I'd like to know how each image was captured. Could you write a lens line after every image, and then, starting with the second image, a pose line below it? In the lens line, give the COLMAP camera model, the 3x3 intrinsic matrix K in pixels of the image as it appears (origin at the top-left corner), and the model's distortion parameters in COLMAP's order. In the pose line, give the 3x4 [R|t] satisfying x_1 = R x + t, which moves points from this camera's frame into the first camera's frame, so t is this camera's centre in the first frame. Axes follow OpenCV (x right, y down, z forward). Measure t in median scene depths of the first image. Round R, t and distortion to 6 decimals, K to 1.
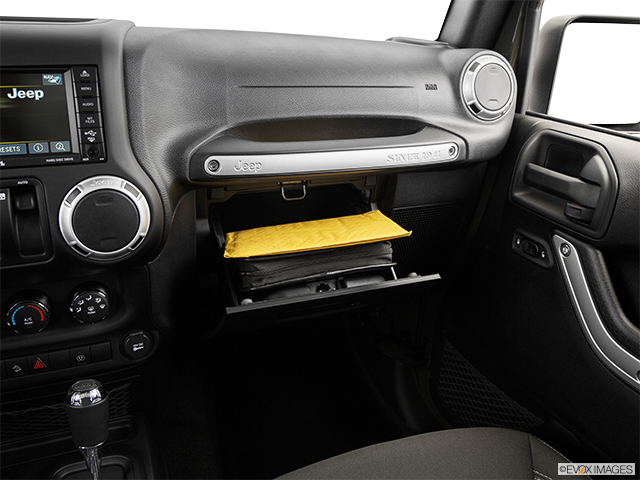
lens RADIAL K [[555.4, 0, 320.4], [0, 555.4, 235.4], [0, 0, 1]] dist [-0.074492, 0.028557]
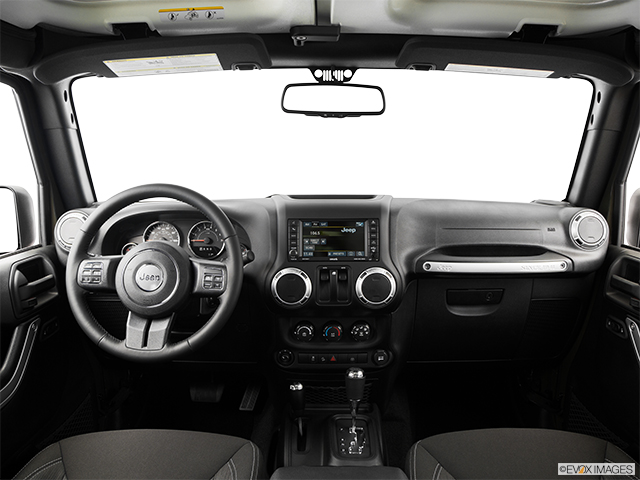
lens RADIAL K [[478.3, 0, 323.6], [0, 478.3, 245.4], [0, 0, 1]] dist [-0.102760, -0.000132]
pose [[0.917904, 0.029487, -0.395706, 0.142490], [-0.108713, 0.977766, -0.179318, 0.149475], [0.381620, 0.207615, 0.900701, -0.718896]]
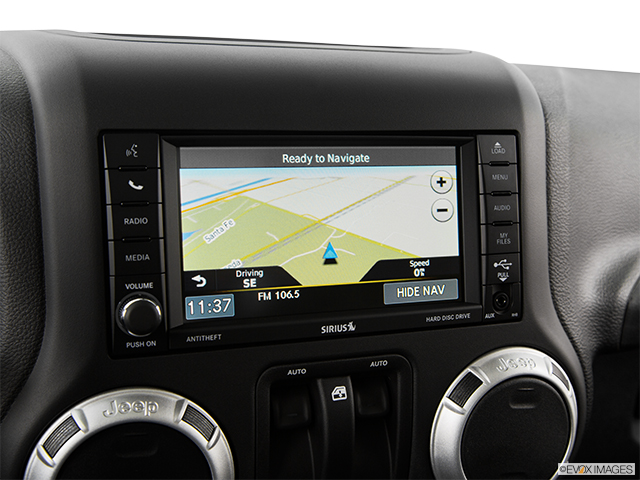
lens RADIAL K [[786.8, 0, 319.8], [0, 786.8, 241.1], [0, 0, 1]] dist [-0.024224, 0.000000]
pose [[0.998211, 0.017019, -0.057310, -0.464641], [-0.024372, 0.991193, -0.130167, -0.093484], [0.054590, 0.131331, 0.989834, 0.233478]]
